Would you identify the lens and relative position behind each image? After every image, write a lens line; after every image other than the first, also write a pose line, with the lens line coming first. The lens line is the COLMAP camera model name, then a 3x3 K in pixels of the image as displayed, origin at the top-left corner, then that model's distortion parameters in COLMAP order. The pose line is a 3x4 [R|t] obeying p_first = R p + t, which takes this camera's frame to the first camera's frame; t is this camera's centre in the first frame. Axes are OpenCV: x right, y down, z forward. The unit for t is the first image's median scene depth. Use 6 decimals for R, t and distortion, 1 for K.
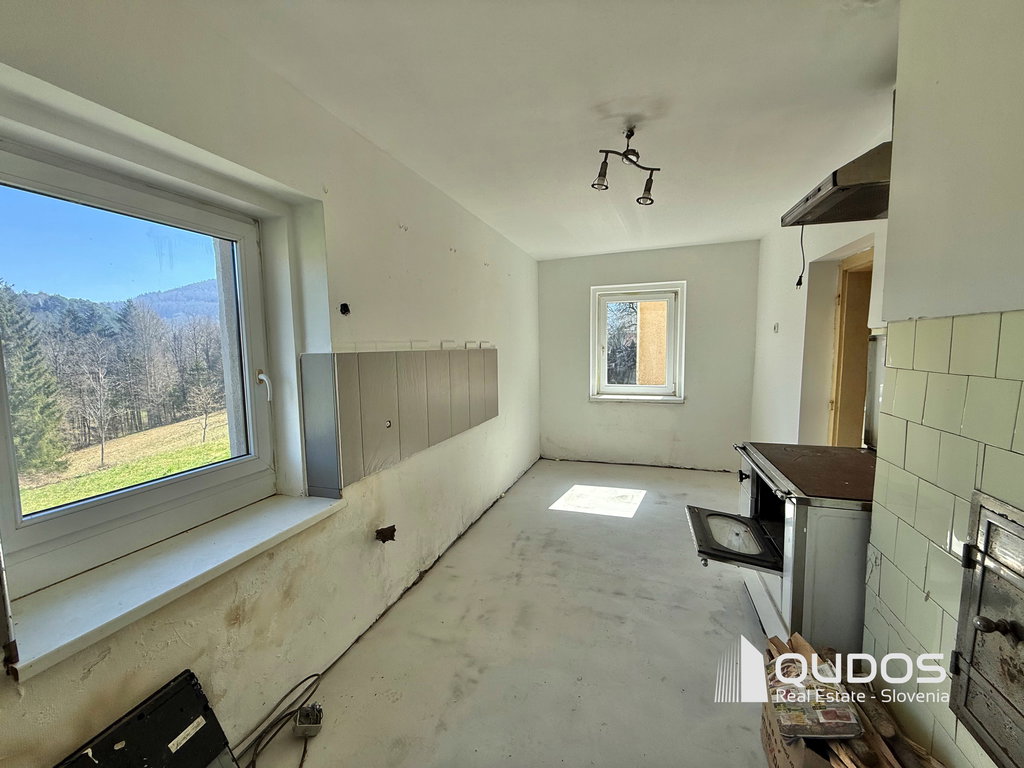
lens RADIAL K [[410.0, 0, 512.0], [0, 410.0, 384.7], [0, 0, 1]] dist [-0.000485, -0.000689]
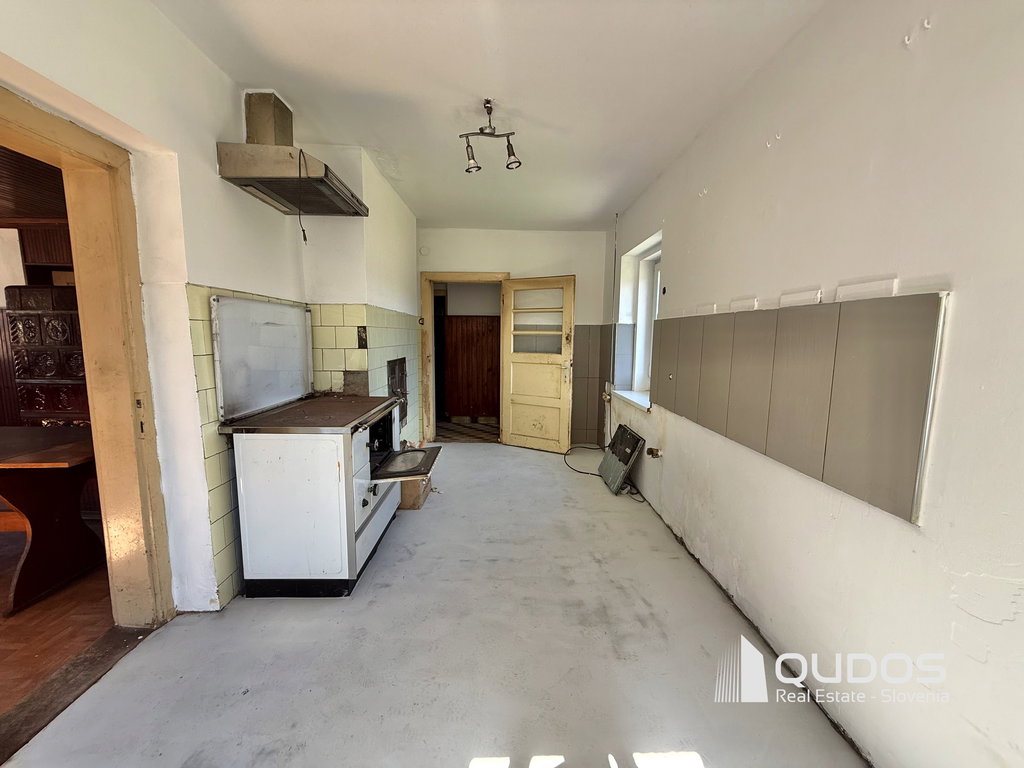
lens RADIAL K [[410.0, 0, 509.5], [0, 410.0, 383.1], [0, 0, 1]] dist [-0.000485, -0.000689]
pose [[-0.944263, 0.048593, -0.325585, 0.497481], [-0.021803, 0.977642, 0.209145, -0.119364], [0.328468, 0.204586, -0.922092, 1.742133]]
